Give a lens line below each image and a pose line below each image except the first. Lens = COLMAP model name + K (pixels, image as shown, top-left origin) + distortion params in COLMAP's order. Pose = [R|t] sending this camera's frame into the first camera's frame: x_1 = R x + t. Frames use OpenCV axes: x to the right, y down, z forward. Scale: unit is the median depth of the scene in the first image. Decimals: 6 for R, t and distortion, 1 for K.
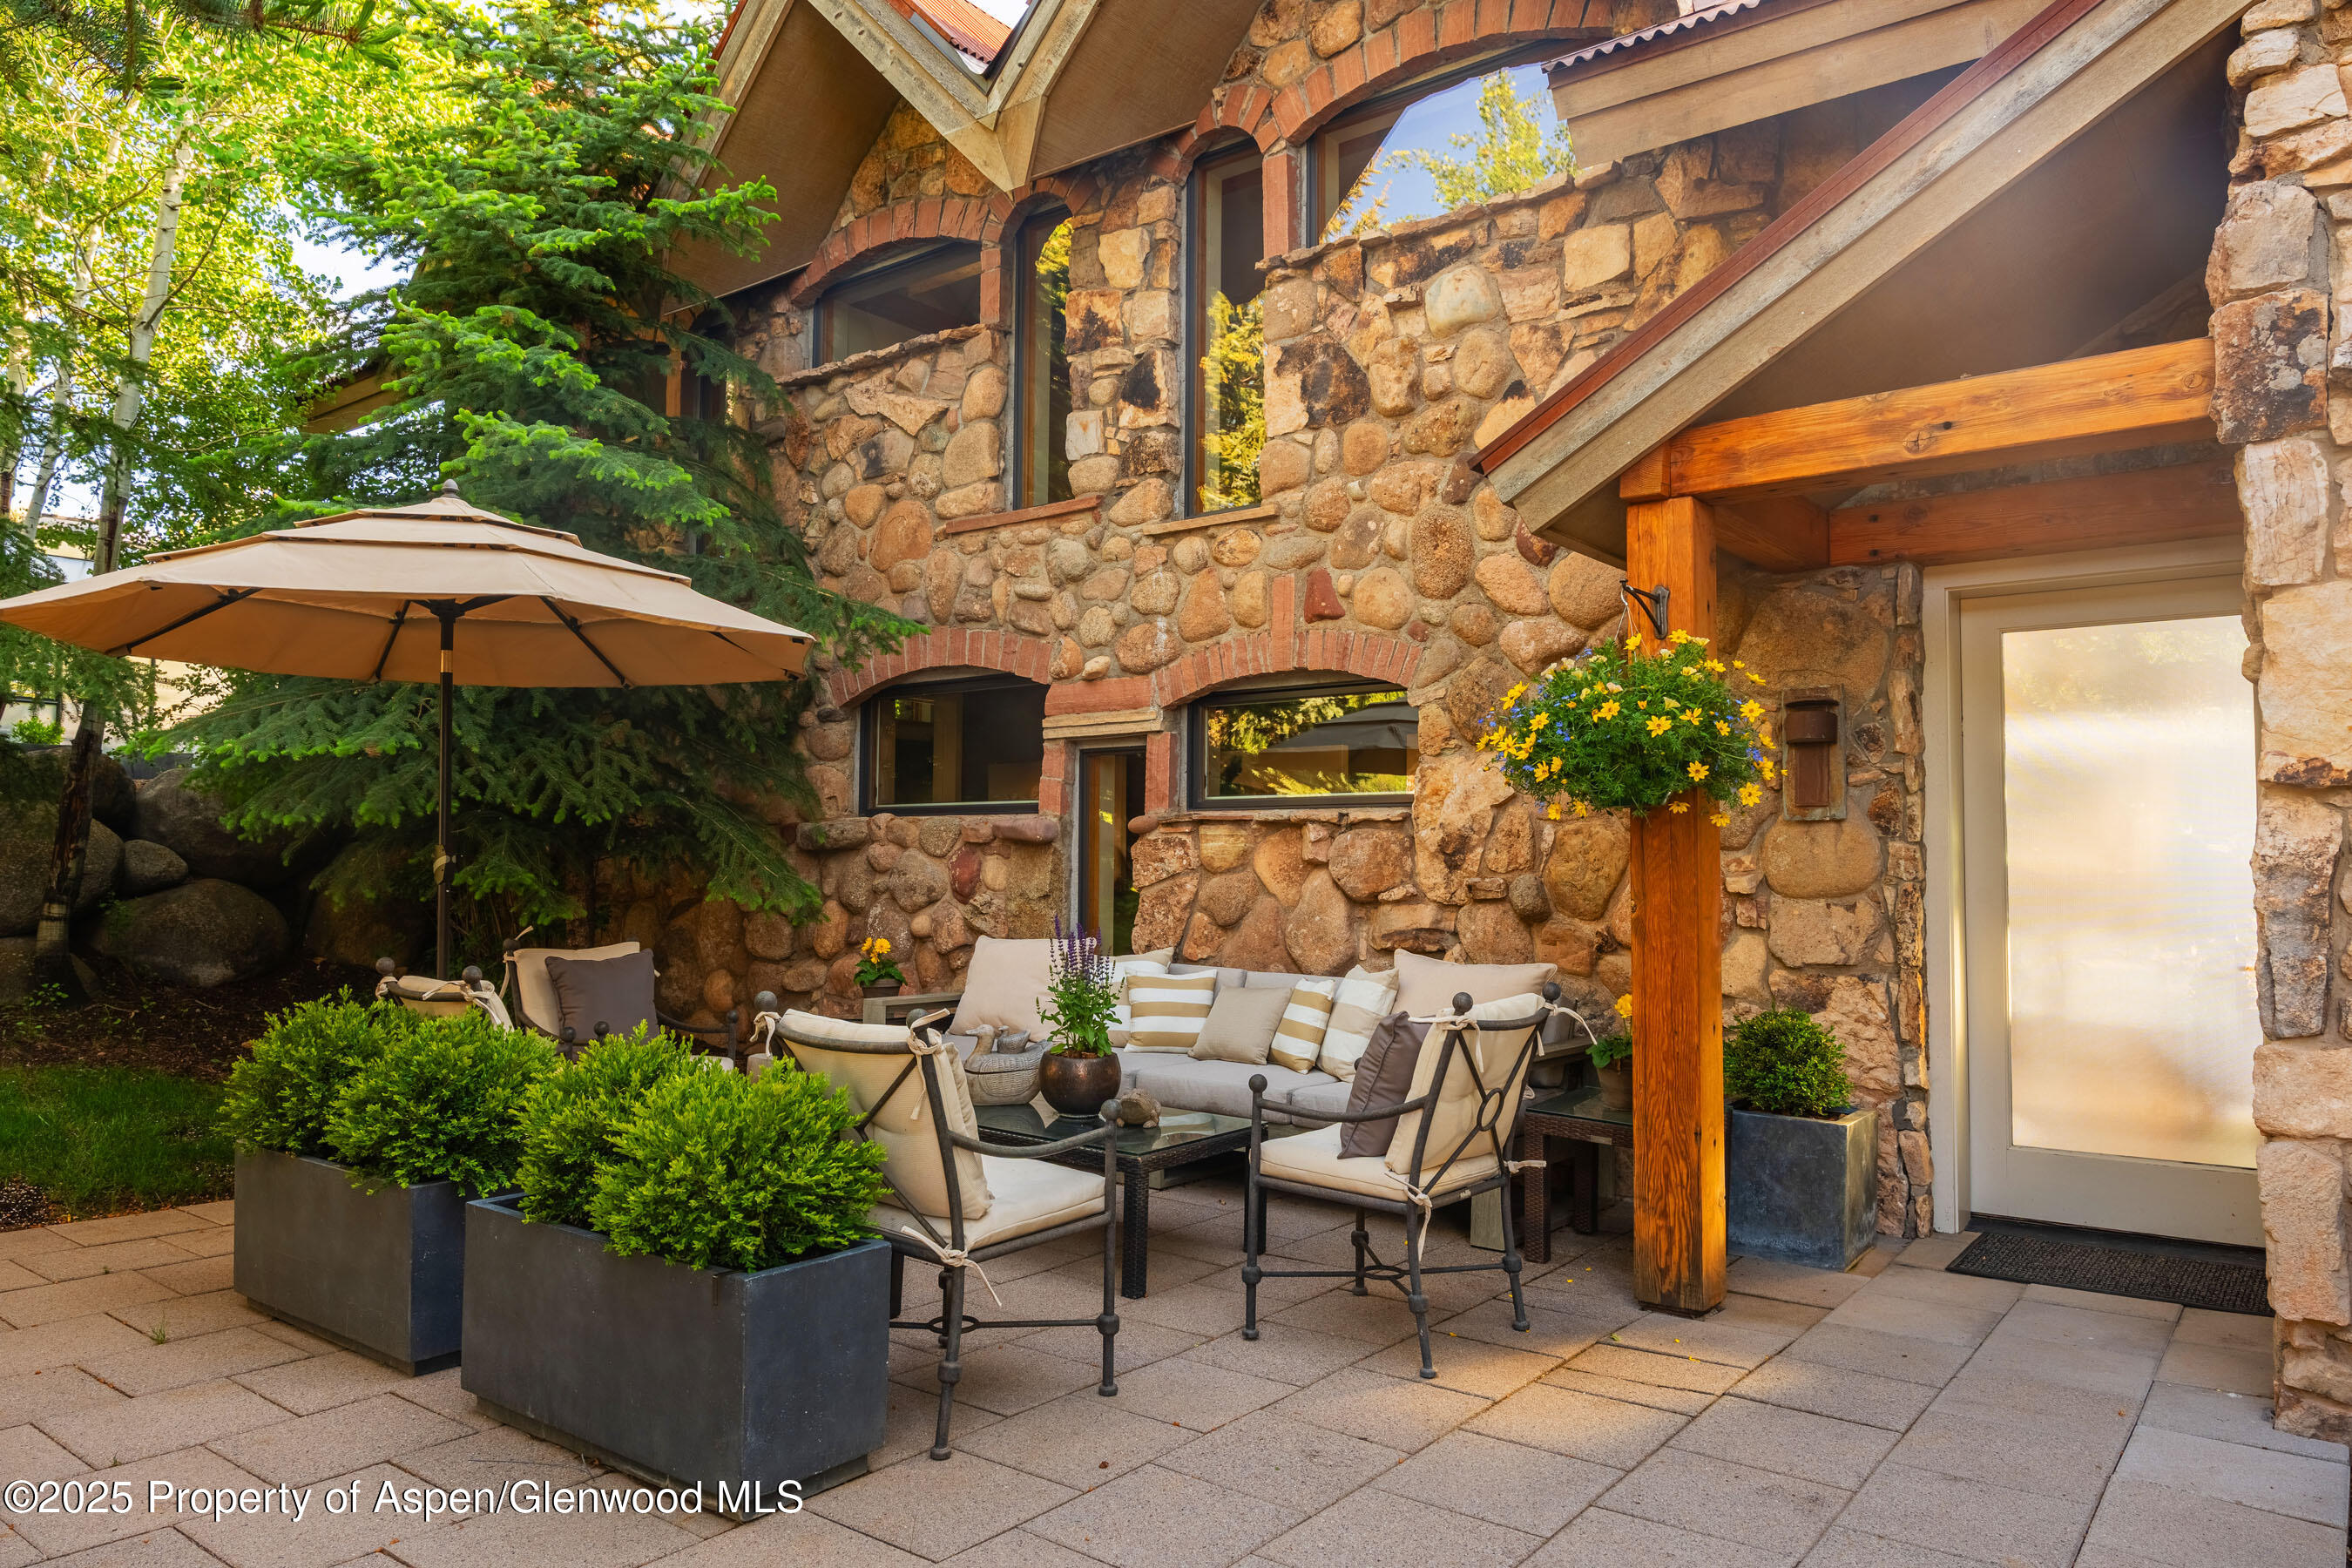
lens RADIAL K [[1563.4, 0, 1176.0], [0, 1563.4, 784.0], [0, 0, 1]] dist [0.000140, -0.000934]
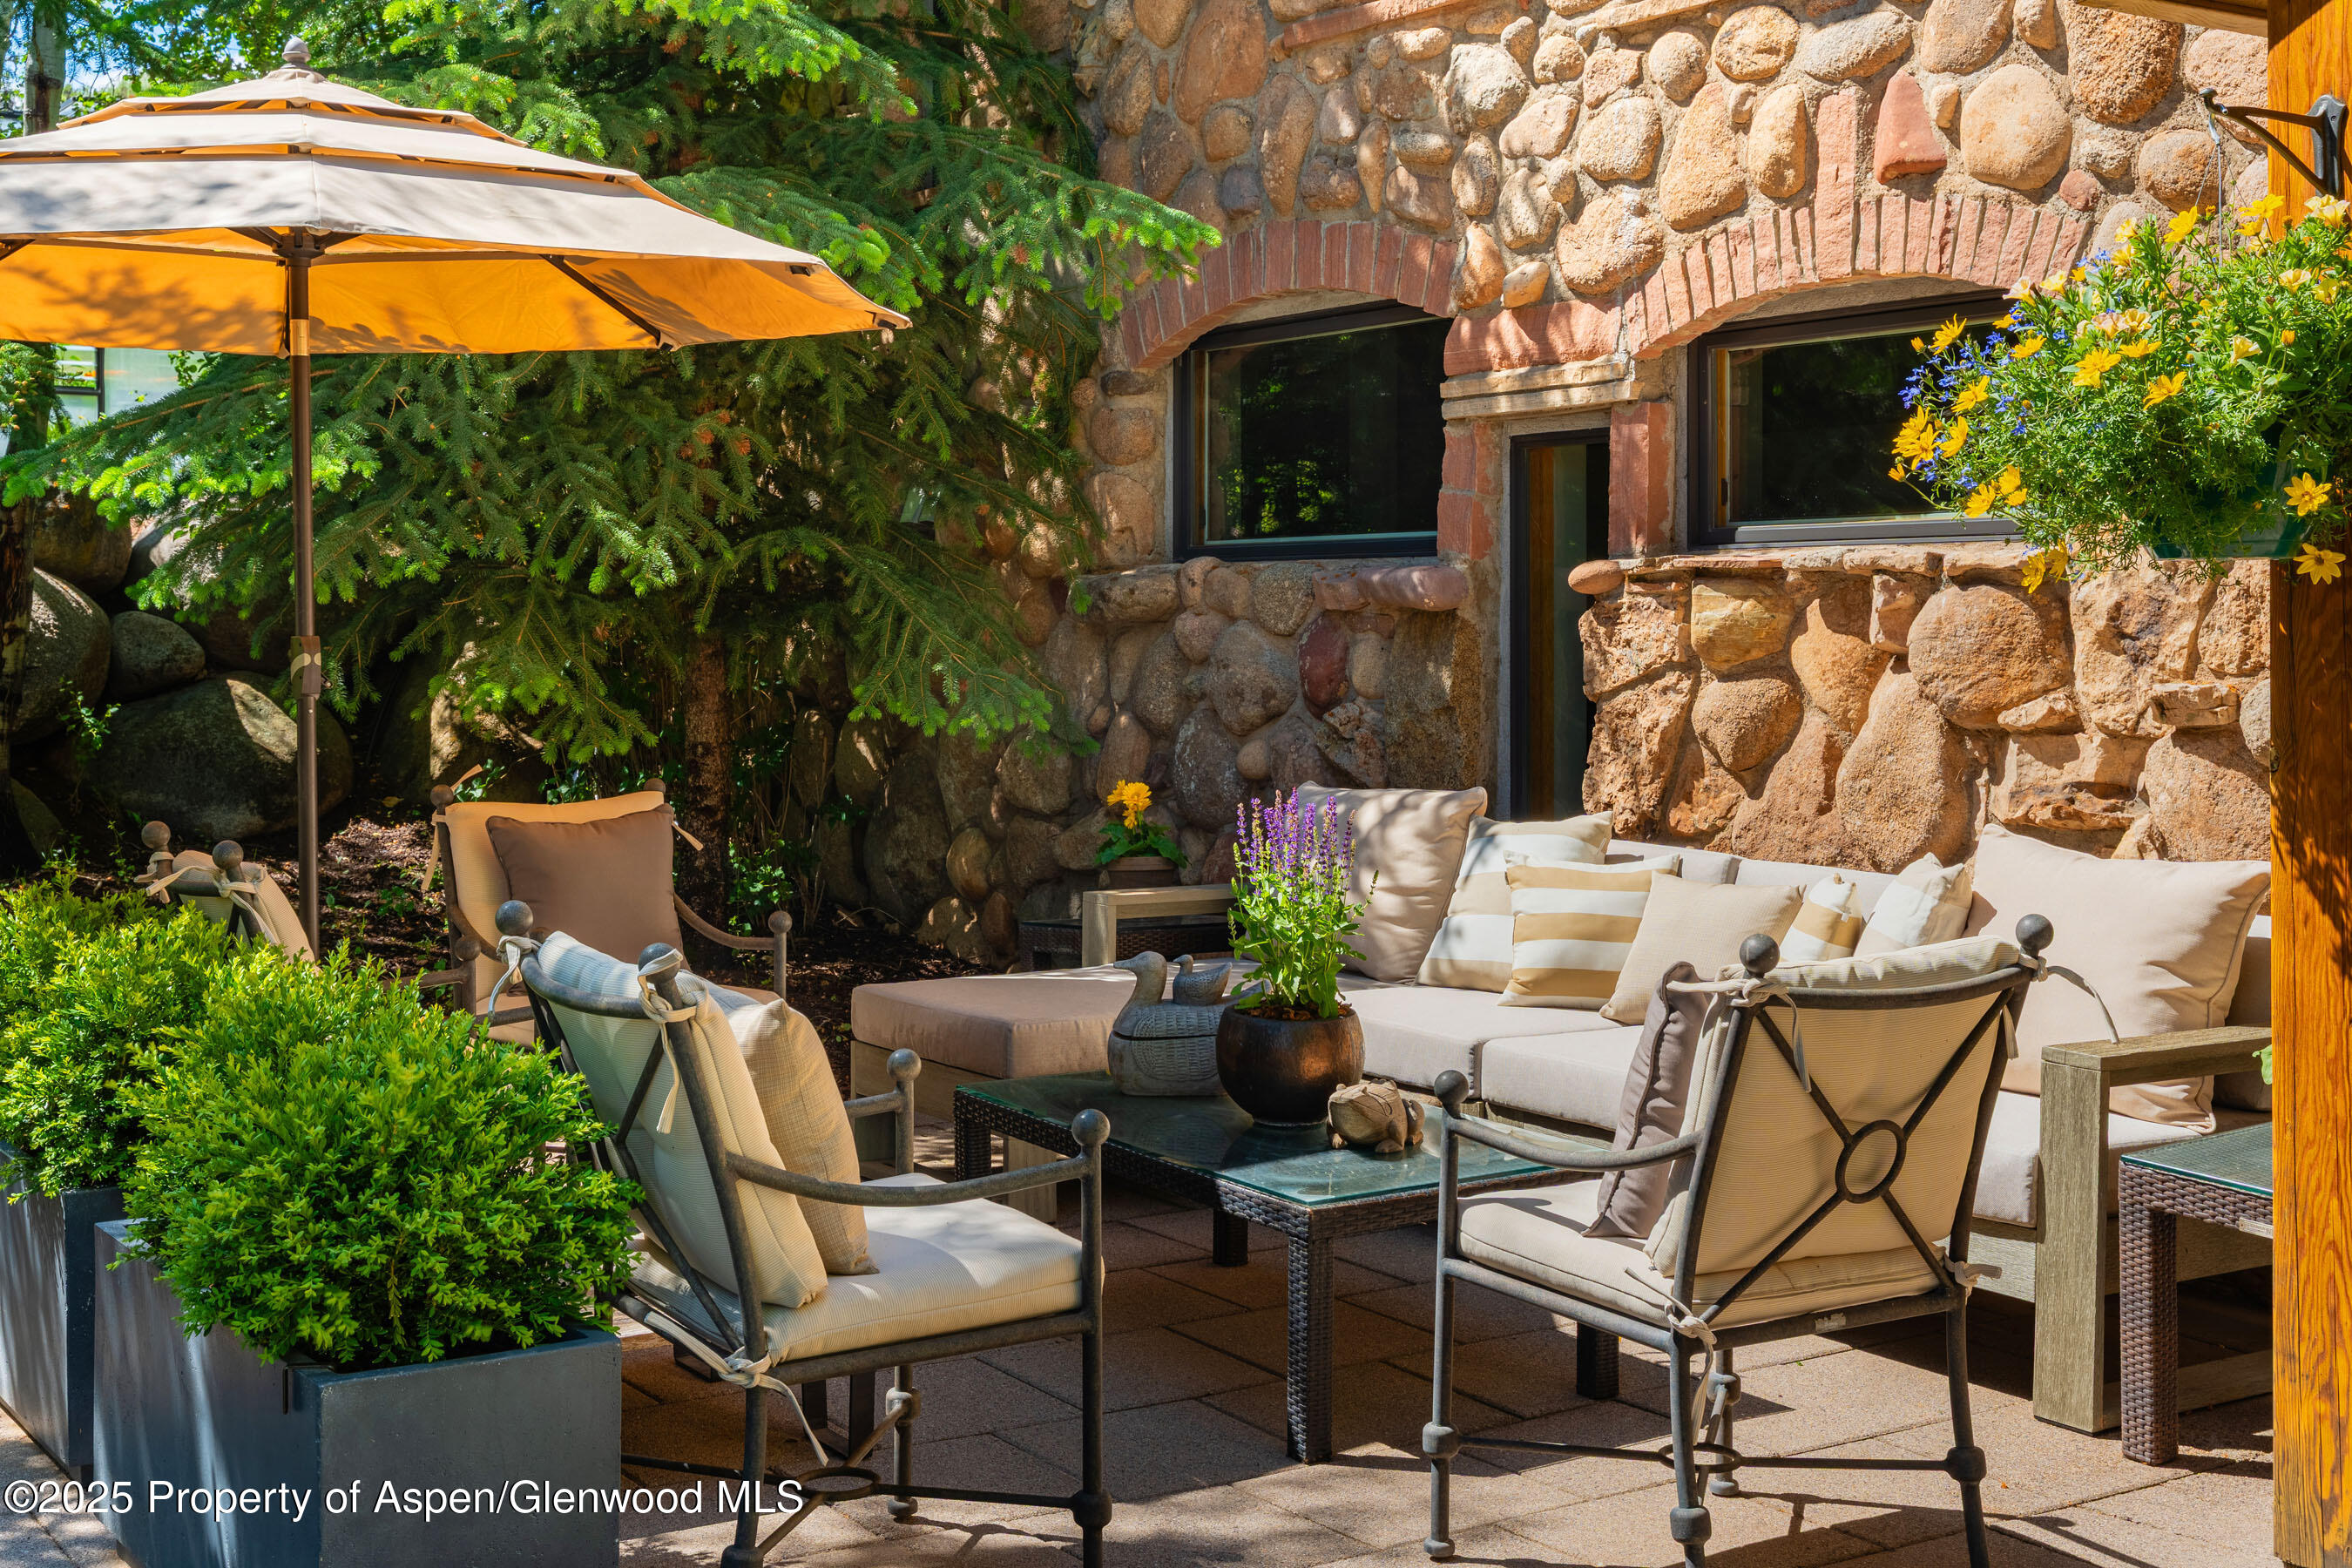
lens RADIAL K [[2822.9, 0, 1177.0], [0, 2822.9, 656.7], [0, 0, 1]] dist [-0.012021, 0.058296]
pose [[0.944046, -0.002370, -0.329805, 0.167368], [0.023758, 0.997865, 0.060835, -0.009554], [0.328957, -0.065267, 0.942087, 0.042818]]
